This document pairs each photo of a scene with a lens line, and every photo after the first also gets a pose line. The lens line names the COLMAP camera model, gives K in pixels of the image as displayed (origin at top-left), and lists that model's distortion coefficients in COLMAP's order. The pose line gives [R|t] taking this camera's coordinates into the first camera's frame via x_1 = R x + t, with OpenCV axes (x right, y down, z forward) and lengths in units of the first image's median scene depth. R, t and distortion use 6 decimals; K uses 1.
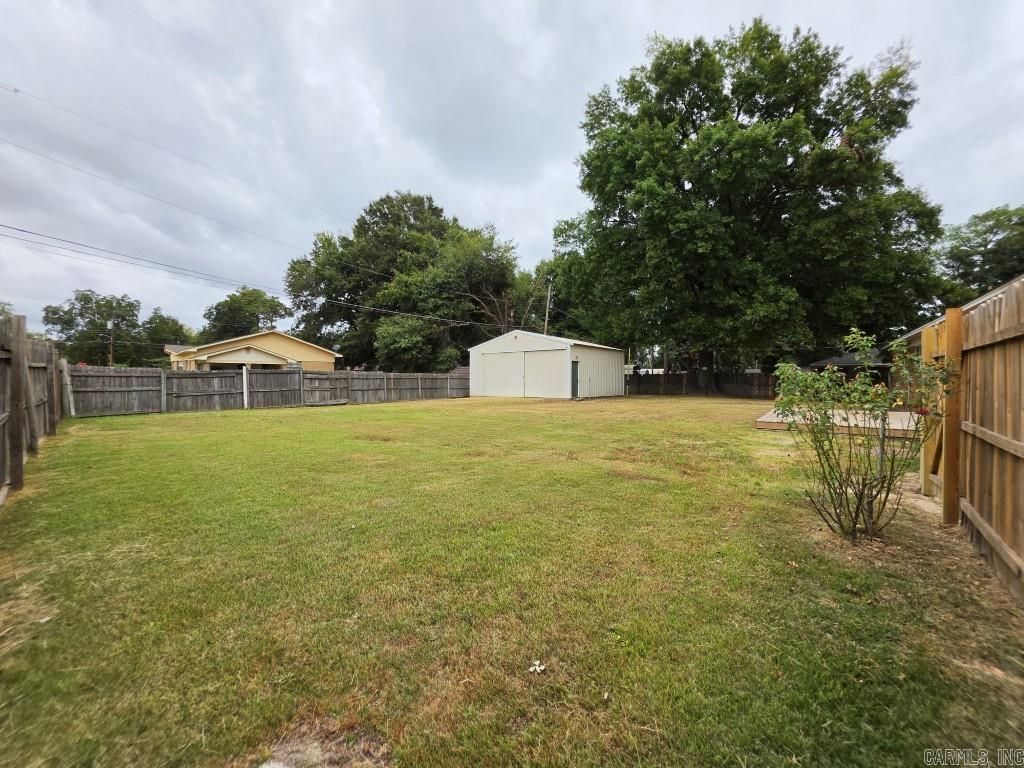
lens RADIAL K [[410.7, 0, 512.3], [0, 410.7, 379.4], [0, 0, 1]] dist [-0.002724, -0.000147]
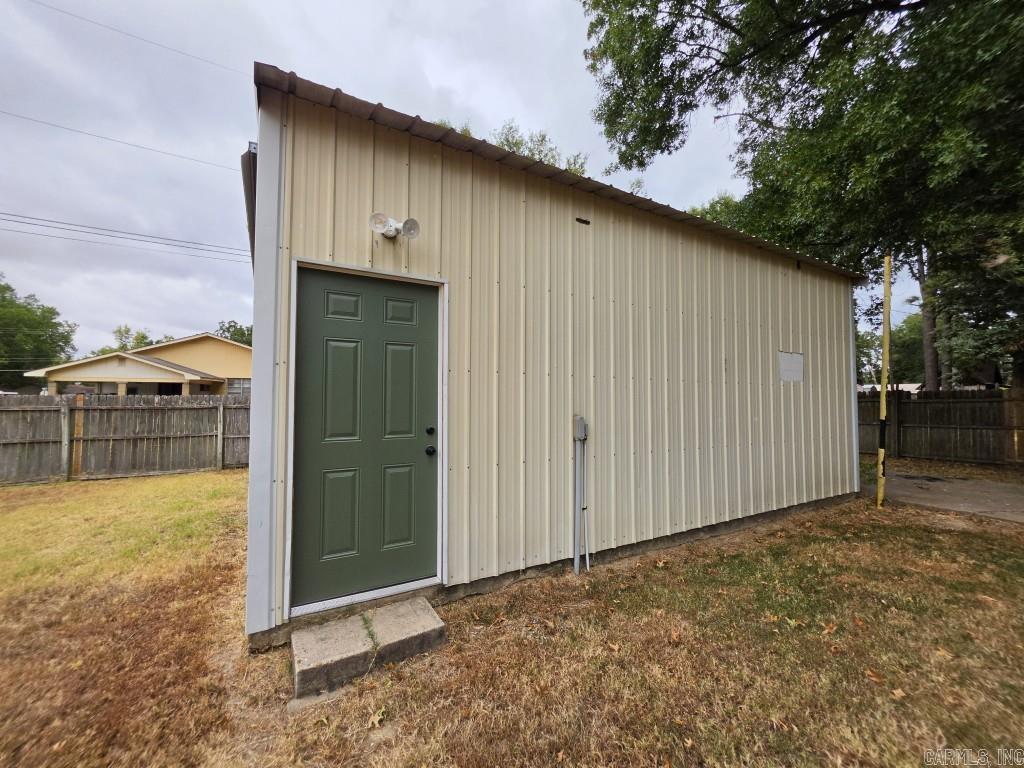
lens RADIAL K [[412.5, 0, 512.0], [0, 412.5, 384.0], [0, 0, 1]] dist [-0.000015, 0.000036]
pose [[0.925005, -0.018205, -0.379519, 0.225012], [0.001871, 0.999058, -0.043363, -0.008354], [0.379951, 0.039401, 0.924167, 0.869681]]
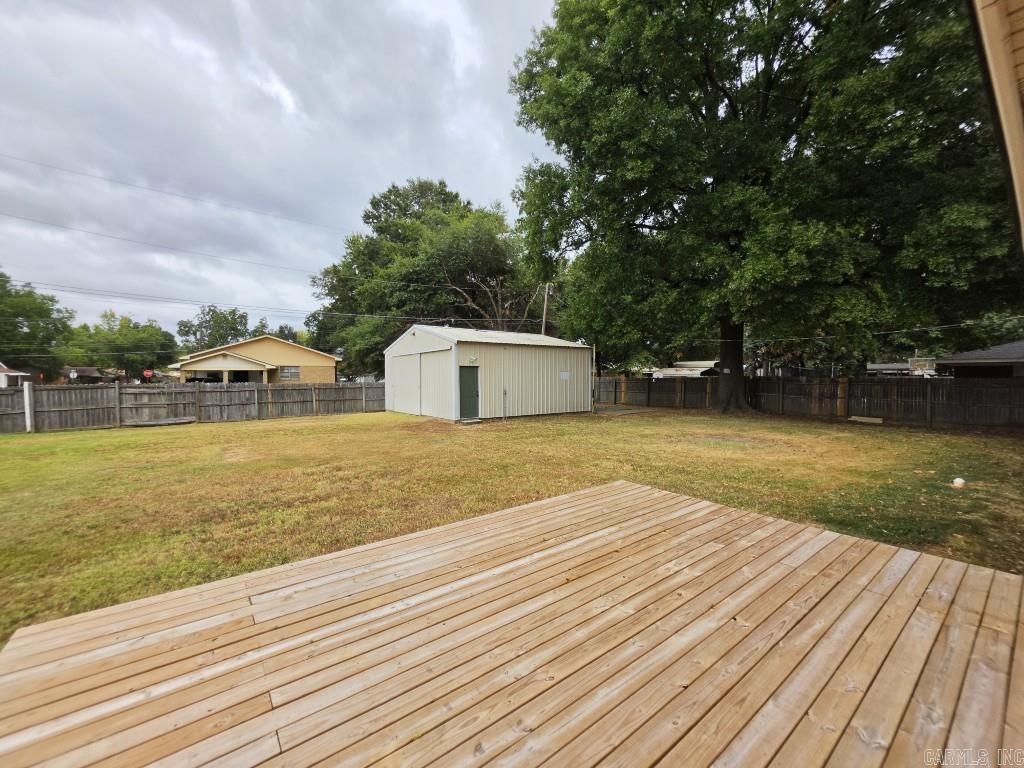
lens RADIAL K [[410.7, 0, 512.3], [0, 410.7, 379.4], [0, 0, 1]] dist [-0.002724, -0.000147]
pose [[0.959516, -0.005908, -0.281591, 0.403028], [0.008411, 0.999935, 0.007679, -0.025546], [0.281527, -0.009737, 0.959504, 0.339703]]
